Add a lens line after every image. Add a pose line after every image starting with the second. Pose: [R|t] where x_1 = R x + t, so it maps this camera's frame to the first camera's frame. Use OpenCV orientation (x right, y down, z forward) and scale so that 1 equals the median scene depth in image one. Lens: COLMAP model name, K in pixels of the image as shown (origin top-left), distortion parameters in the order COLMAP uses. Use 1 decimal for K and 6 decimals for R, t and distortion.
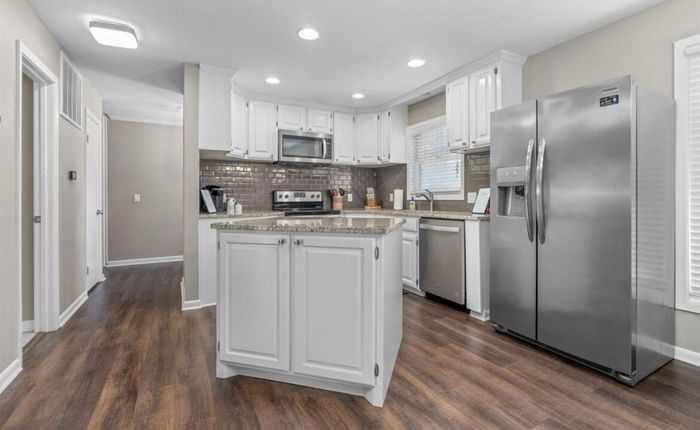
lens RADIAL K [[325.2, 0, 347.9], [0, 325.2, 196.6], [0, 0, 1]] dist [-0.022329, 0.000263]
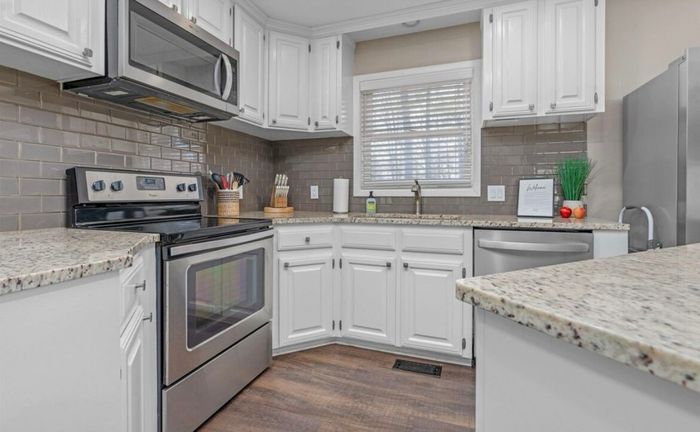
lens RADIAL K [[325.2, 0, 347.9], [0, 325.2, 197.6], [0, 0, 1]] dist [-0.022329, 0.000263]
pose [[0.750445, -0.001089, 0.660932, -0.232703], [-0.006913, 0.999931, 0.009498, 0.006756], [-0.660897, -0.011697, 0.750386, 0.559093]]
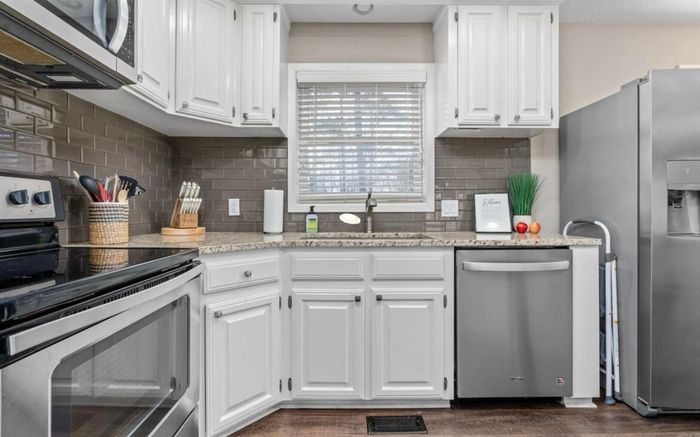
lens RADIAL K [[321.5, 0, 349.0], [0, 321.5, 210.1], [0, 0, 1]] dist [-0.016801, 0.000404]
pose [[0.465027, 0.004284, 0.885286, -0.207351], [-0.005197, 0.999984, -0.002110, 0.007587], [-0.885281, -0.003619, 0.465042, 0.706039]]
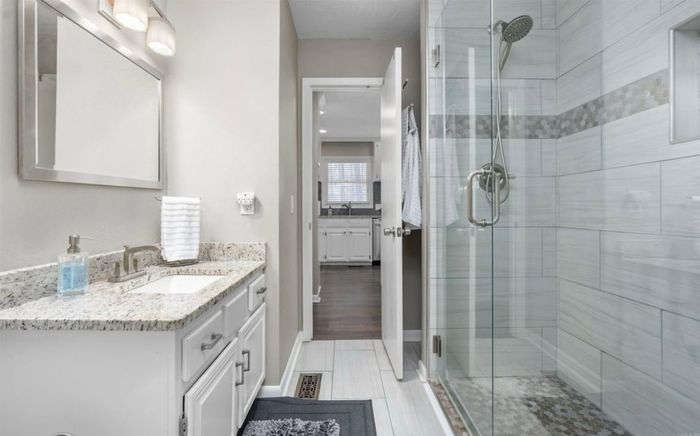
lens RADIAL K [[321.5, 0, 349.0], [0, 321.5, 209.6], [0, 0, 1]] dist [-0.016801, 0.000404]
pose [[0.463563, -0.003387, 0.886058, -1.012064], [-0.002974, 0.999981, 0.005379, 0.007497], [-0.886059, -0.005129, 0.463544, 0.255699]]
